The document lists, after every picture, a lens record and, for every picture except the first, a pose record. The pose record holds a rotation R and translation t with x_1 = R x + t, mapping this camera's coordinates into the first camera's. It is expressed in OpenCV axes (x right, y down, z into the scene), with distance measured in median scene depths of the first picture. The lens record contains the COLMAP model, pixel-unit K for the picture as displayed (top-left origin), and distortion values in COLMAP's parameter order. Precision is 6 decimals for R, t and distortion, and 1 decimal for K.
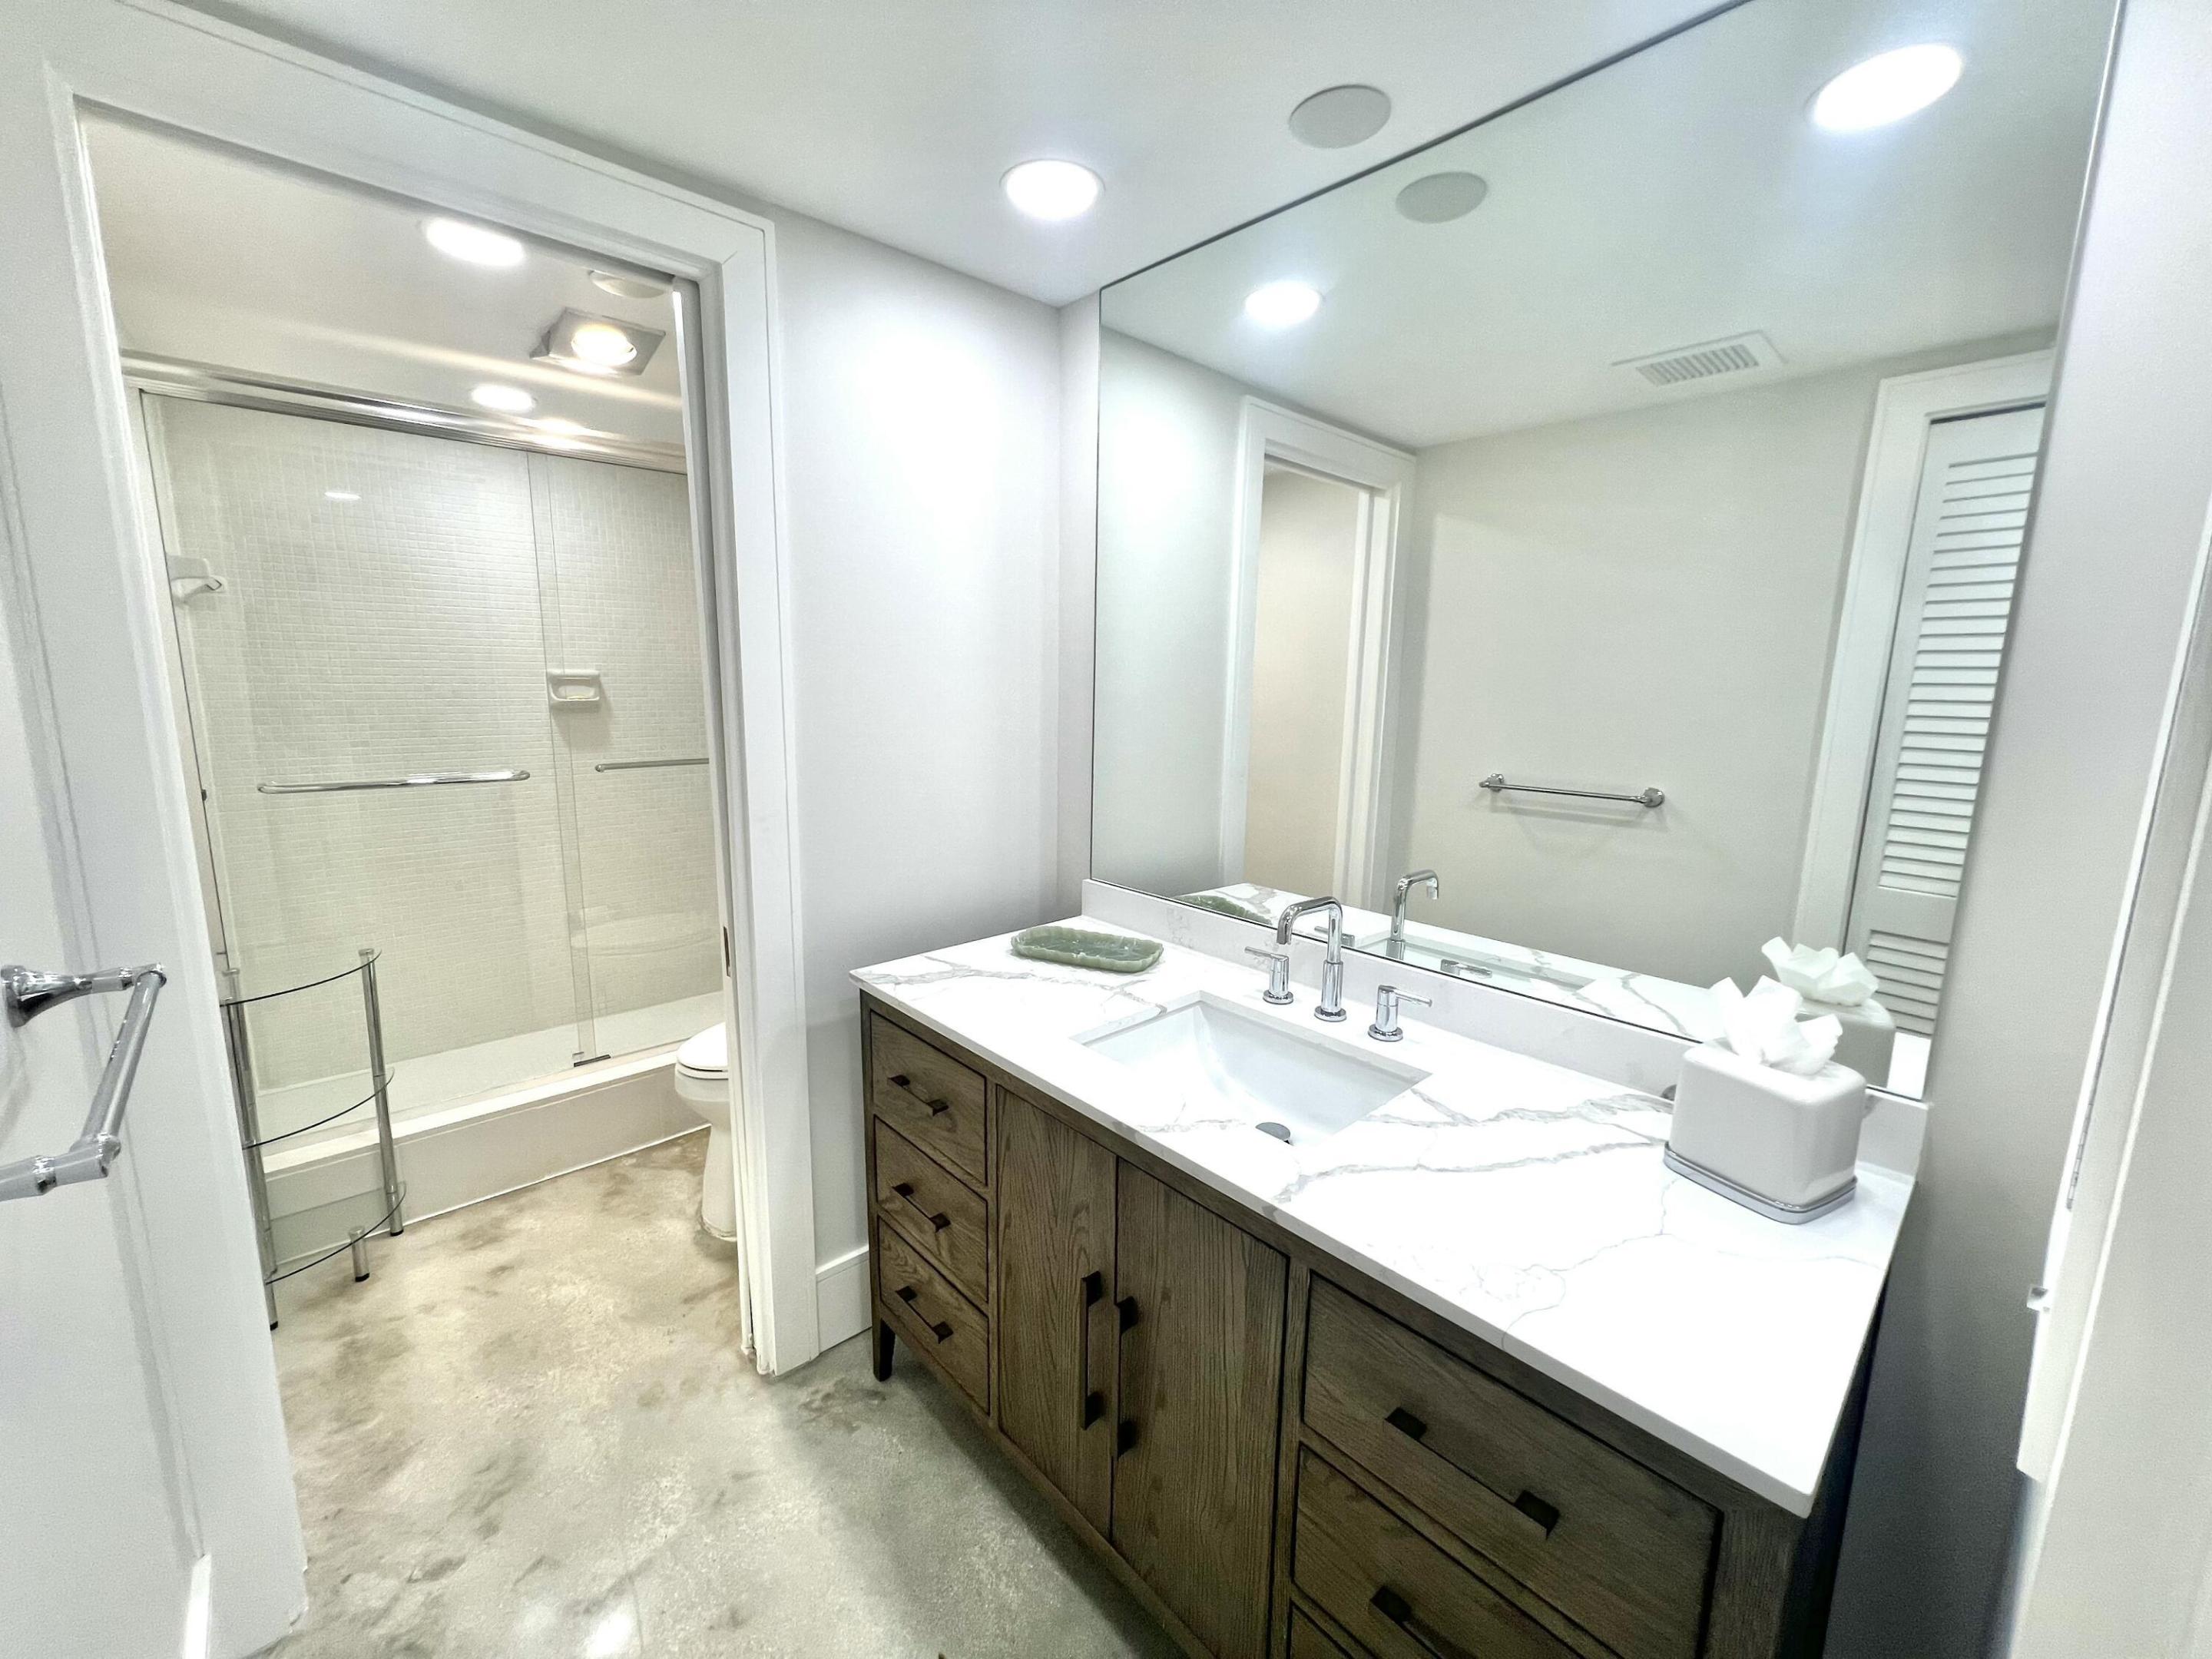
lens RADIAL K [[885.3, 0, 1100.6], [0, 885.3, 822.4], [0, 0, 1]] dist [0.000098, -0.000095]
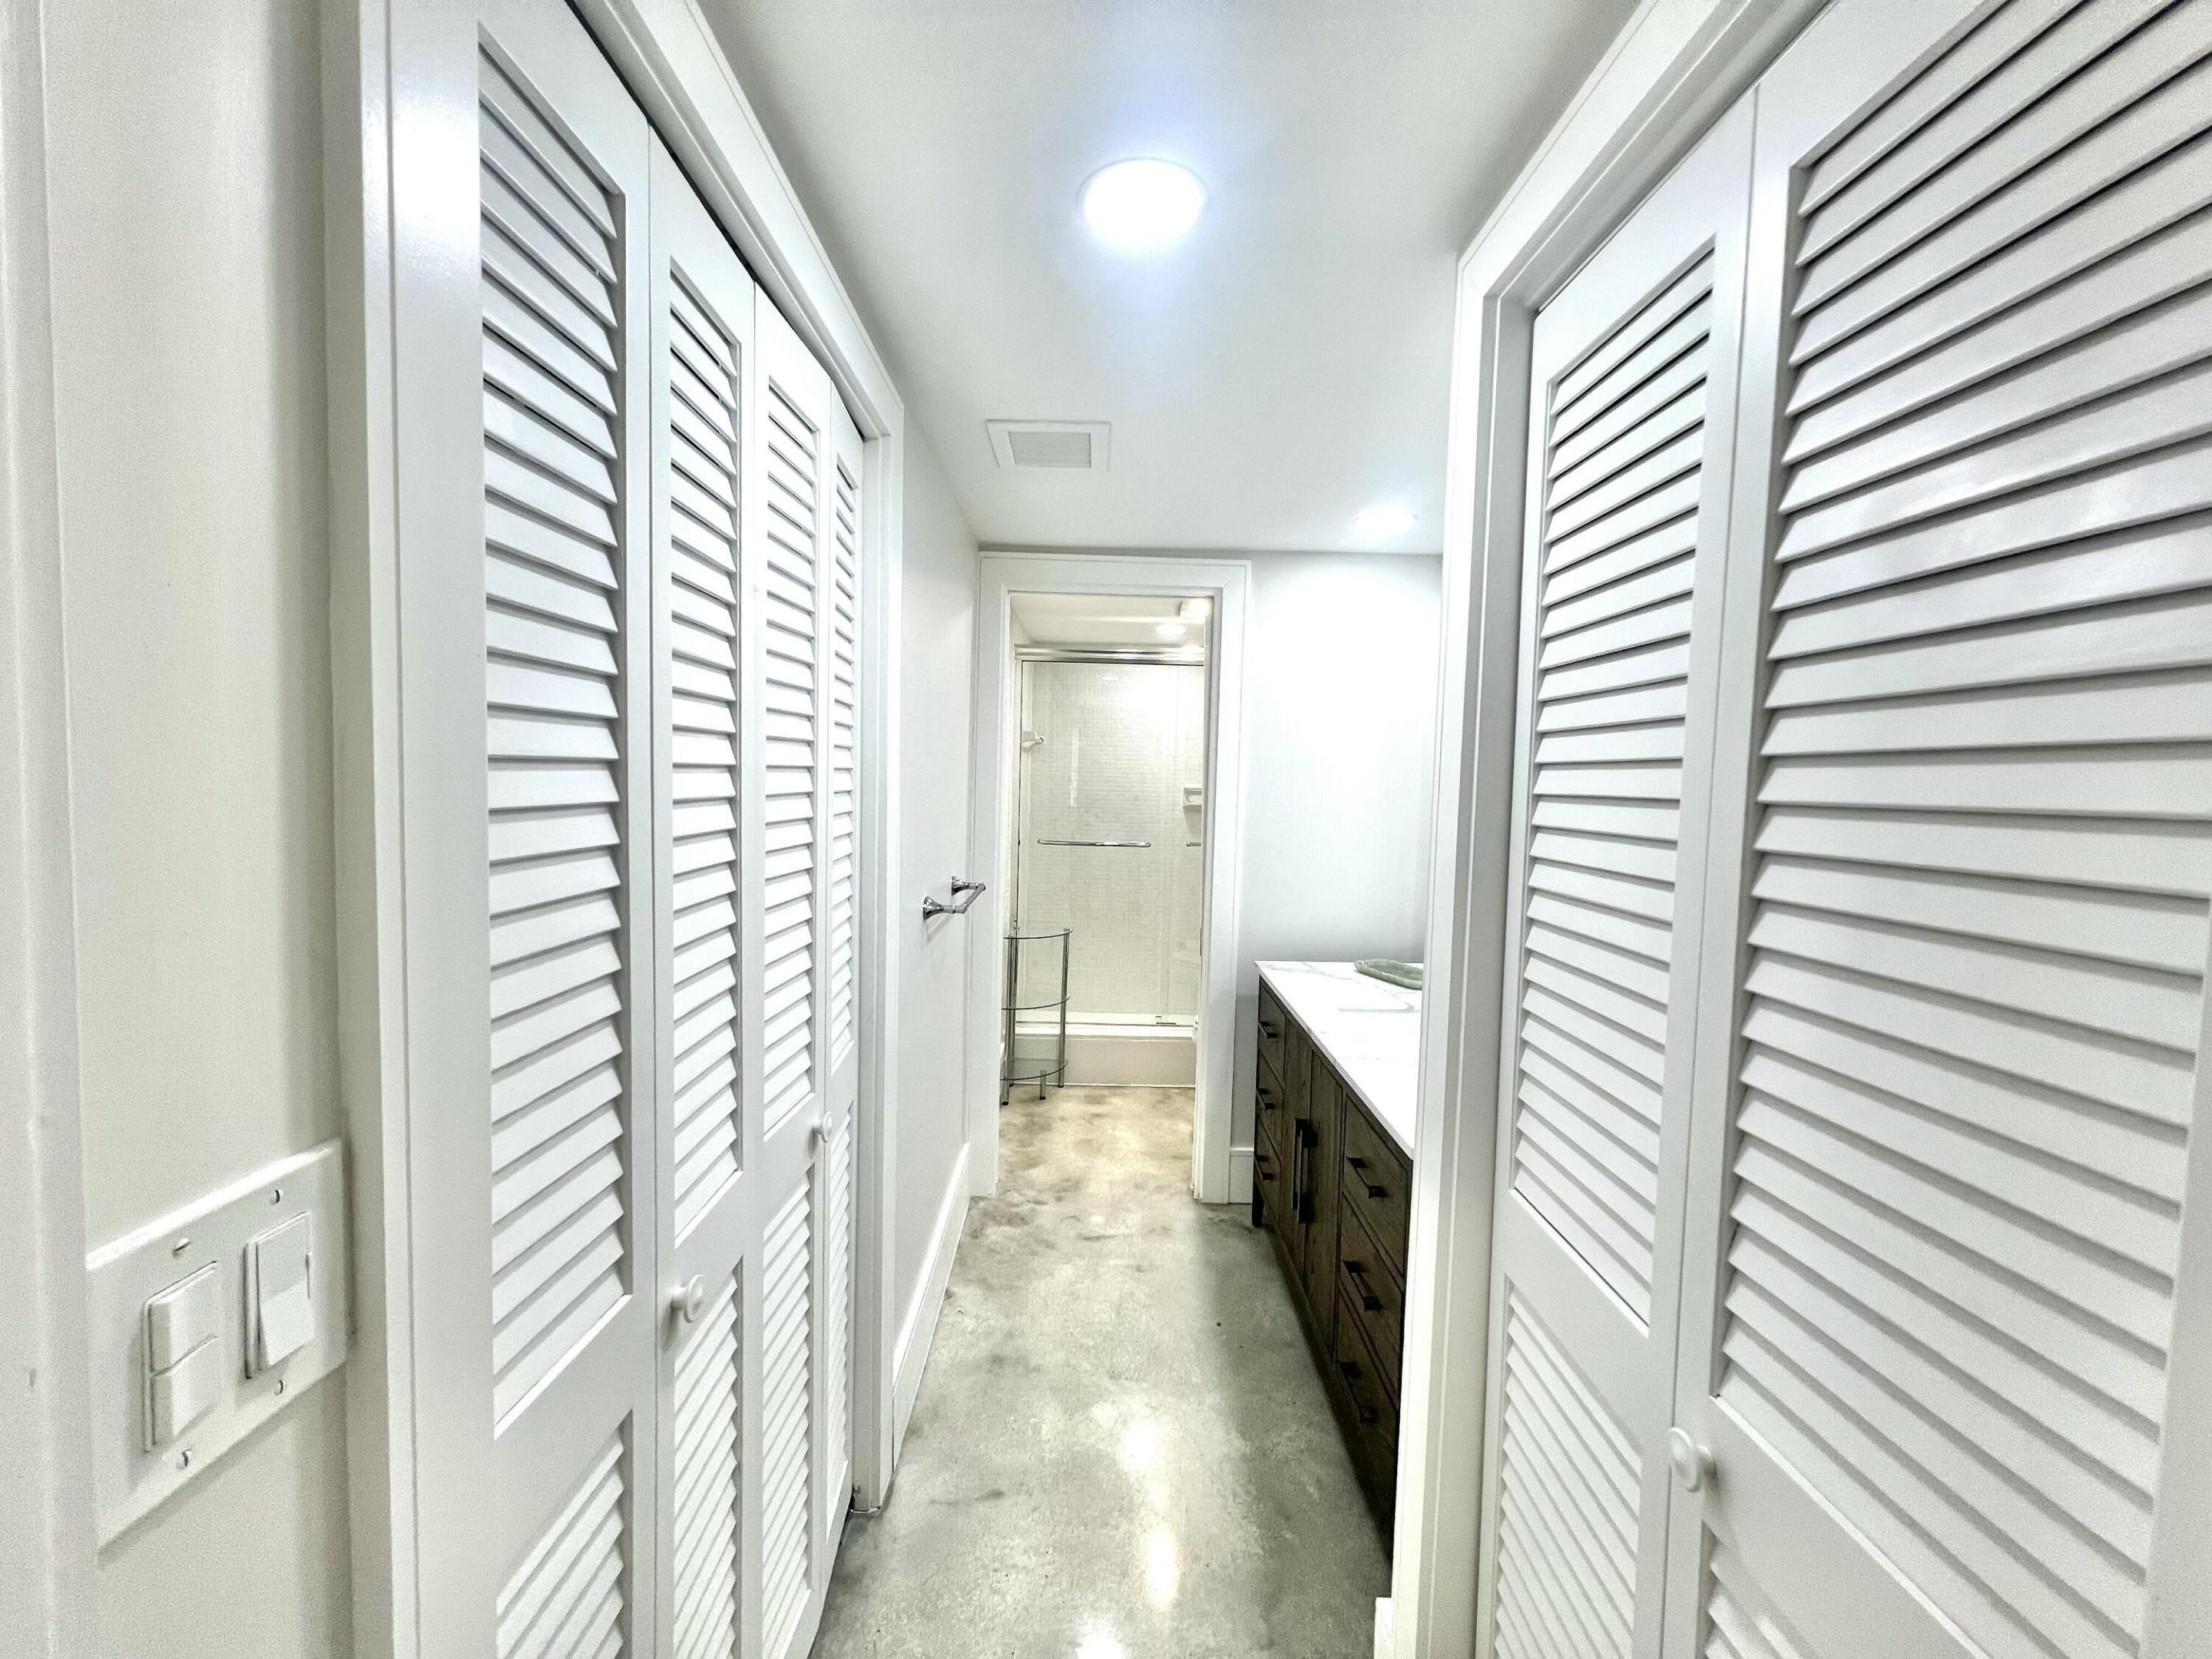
lens RADIAL K [[885.3, 0, 1100.6], [0, 885.3, 822.4], [0, 0, 1]] dist [0.000098, -0.000095]
pose [[0.741837, 0.038833, -0.669455, 0.518621], [-0.122633, 0.989342, -0.078503, 0.058836], [0.659271, 0.140333, 0.738693, -0.415115]]
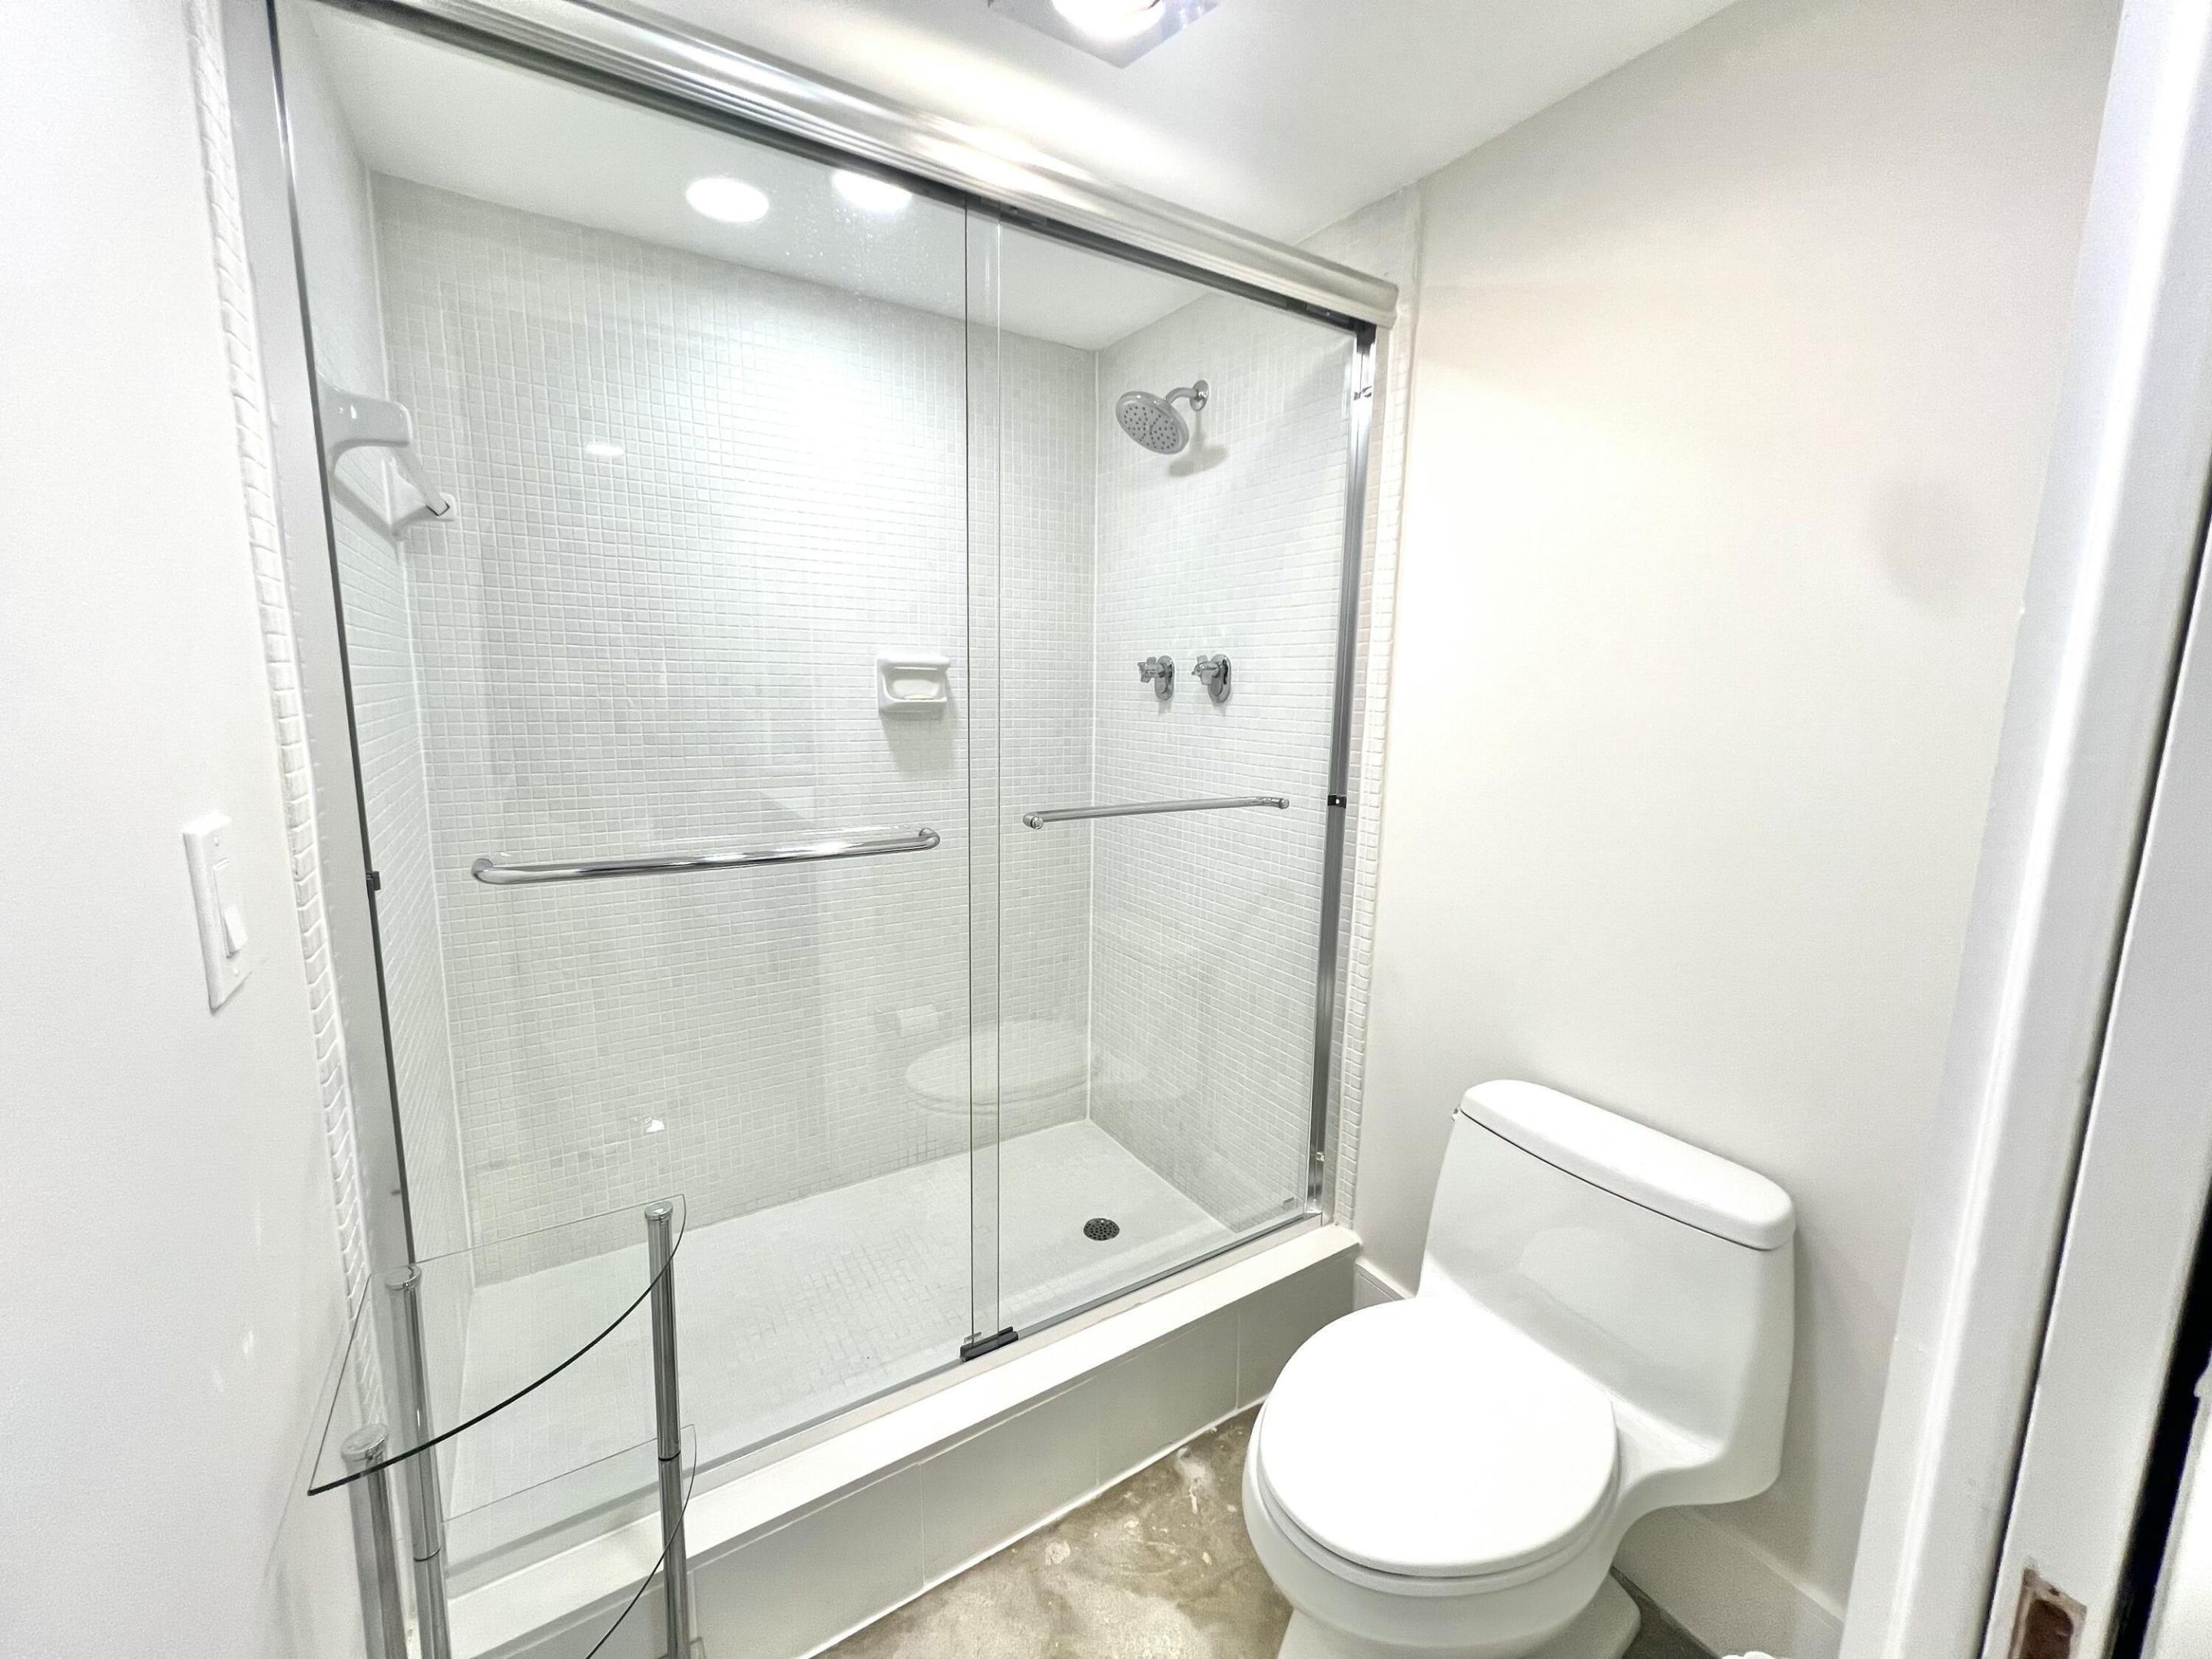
lens RADIAL K [[885.3, 0, 1100.6], [0, 885.3, 822.4], [0, 0, 1]] dist [0.000098, -0.000095]
pose [[0.985323, 0.028282, -0.168342, -0.538539], [-0.031104, 0.999416, -0.014145, -0.066130], [0.167843, 0.019173, 0.985627, 0.583833]]
